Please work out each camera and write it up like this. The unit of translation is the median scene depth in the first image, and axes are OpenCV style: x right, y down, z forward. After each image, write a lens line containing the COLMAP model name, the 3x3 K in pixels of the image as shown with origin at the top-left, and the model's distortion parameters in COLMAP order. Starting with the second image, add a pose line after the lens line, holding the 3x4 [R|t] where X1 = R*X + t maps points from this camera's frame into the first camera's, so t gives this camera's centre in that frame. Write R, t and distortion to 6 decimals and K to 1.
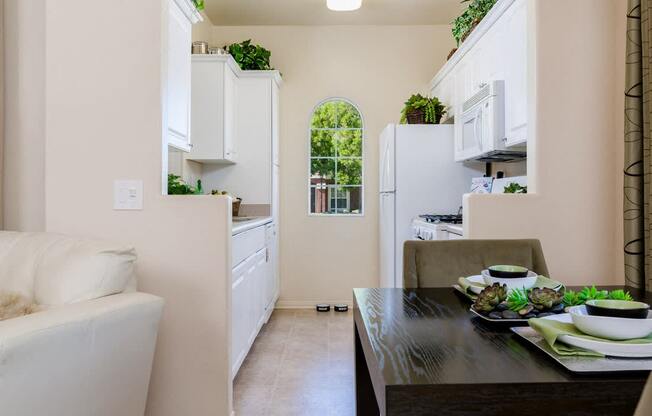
lens RADIAL K [[524.8, 0, 326.6], [0, 524.8, 208.2], [0, 0, 1]] dist [-0.007805, 0.000729]
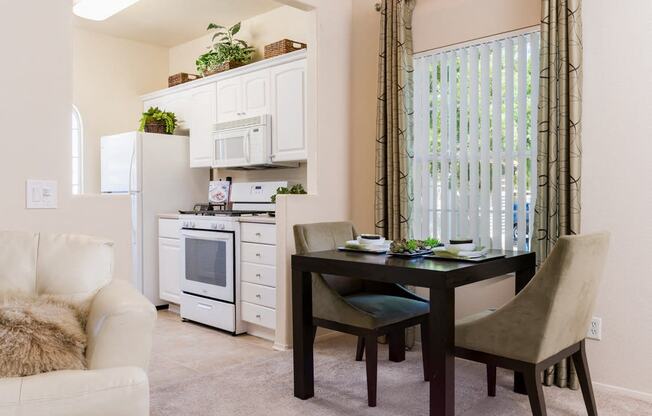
lens RADIAL K [[524.8, 0, 327.8], [0, 524.8, 204.7], [0, 0, 1]] dist [-0.007805, 0.000729]
pose [[0.687752, -0.009308, 0.725886, -0.578897], [0.014110, 0.999900, -0.000546, 0.002970], [-0.725809, 0.010618, 0.687815, -0.089312]]
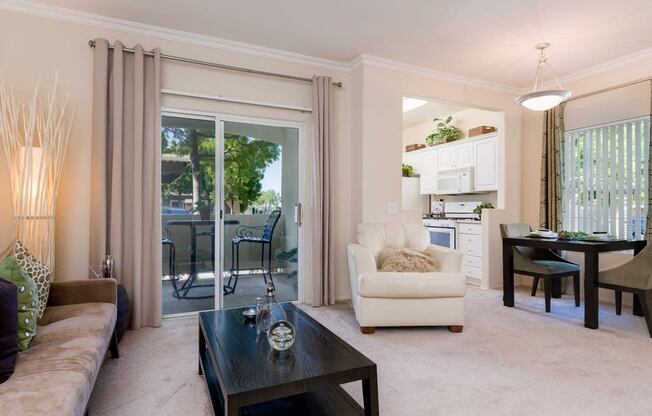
lens RADIAL K [[359.4, 0, 326.4], [0, 359.4, 208.7], [0, 0, 1]] dist [-0.001528, -0.006268]
pose [[0.904495, 0.004875, 0.426456, -1.093567], [0.005569, 0.999714, -0.023239, 0.010034], [-0.426447, 0.023394, 0.904210, -0.325612]]
